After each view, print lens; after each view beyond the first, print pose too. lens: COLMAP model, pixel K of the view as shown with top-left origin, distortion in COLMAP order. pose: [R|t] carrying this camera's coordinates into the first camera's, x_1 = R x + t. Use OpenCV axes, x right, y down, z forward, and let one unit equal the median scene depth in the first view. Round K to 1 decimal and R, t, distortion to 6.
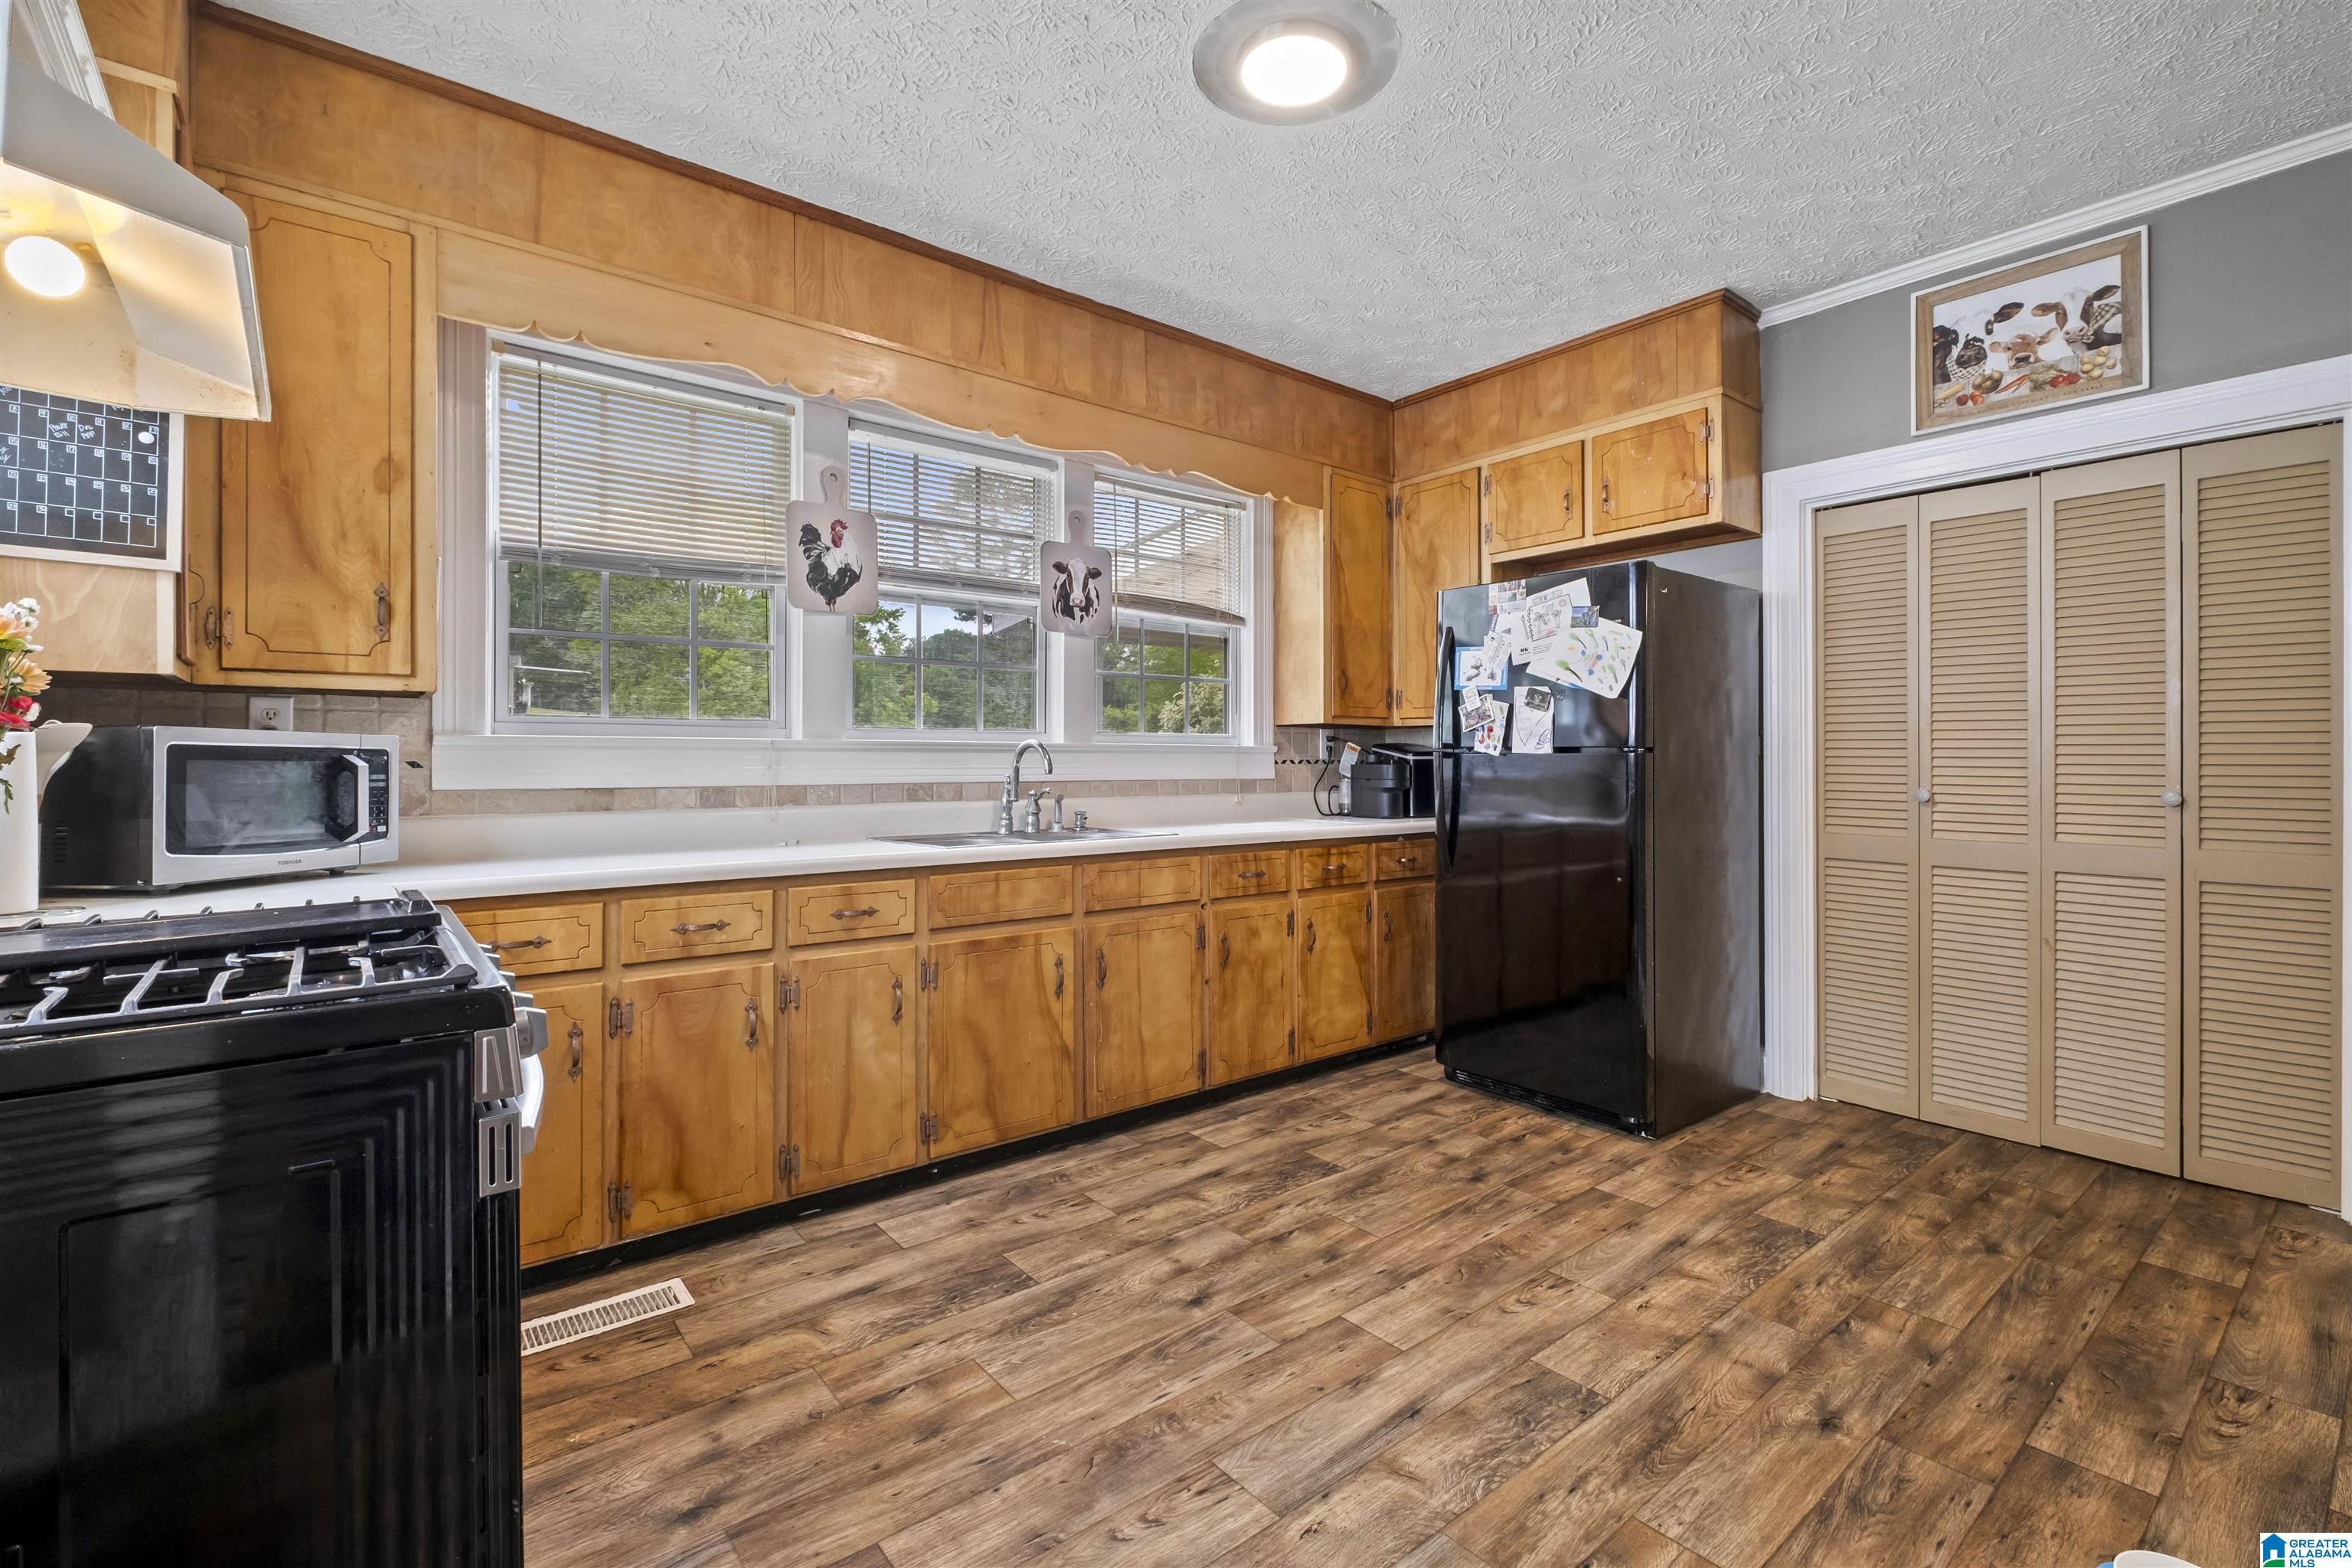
lens RADIAL K [[1017.3, 0, 1178.1], [0, 1017.3, 756.3], [0, 0, 1]] dist [0.007526, -0.000156]
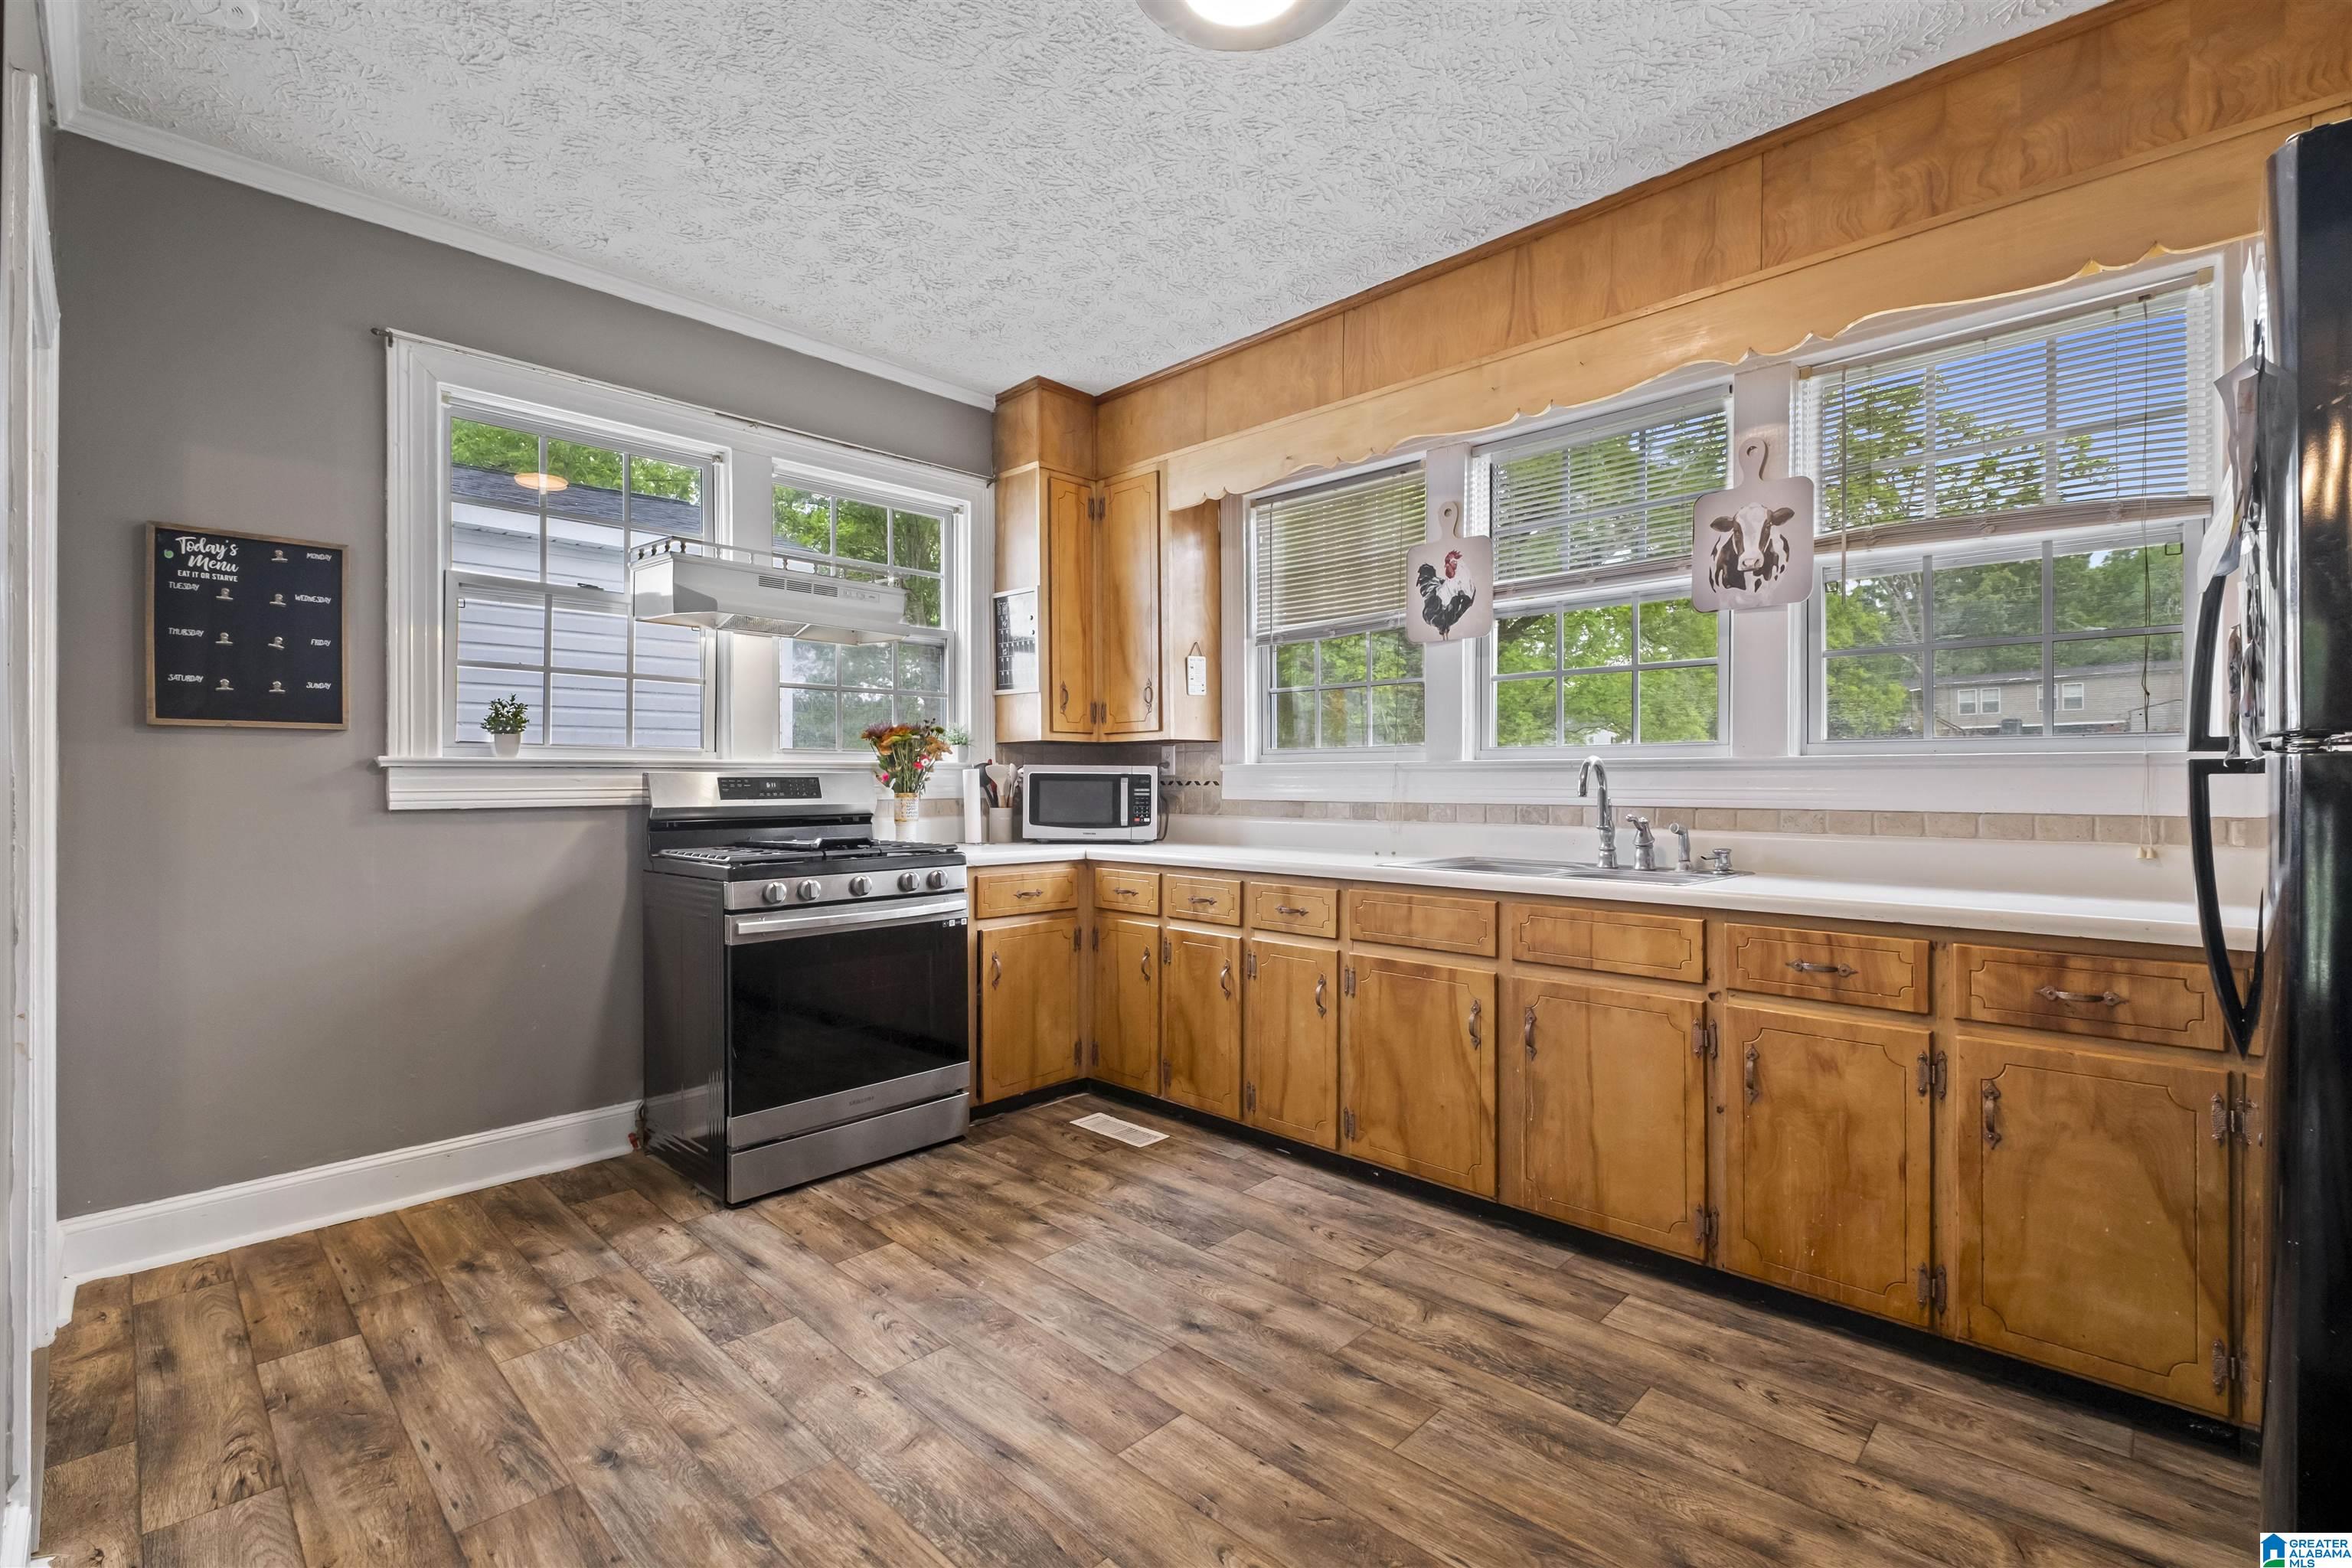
lens RADIAL K [[1024.5, 0, 1176.0], [0, 1024.5, 784.0], [0, 0, 1]] dist [0.010010, -0.008681]
pose [[0.134005, 0.001865, -0.990979, 0.756956], [0.003242, 0.999992, 0.002321, 0.004767], [0.990975, -0.003524, 0.133998, 0.644184]]
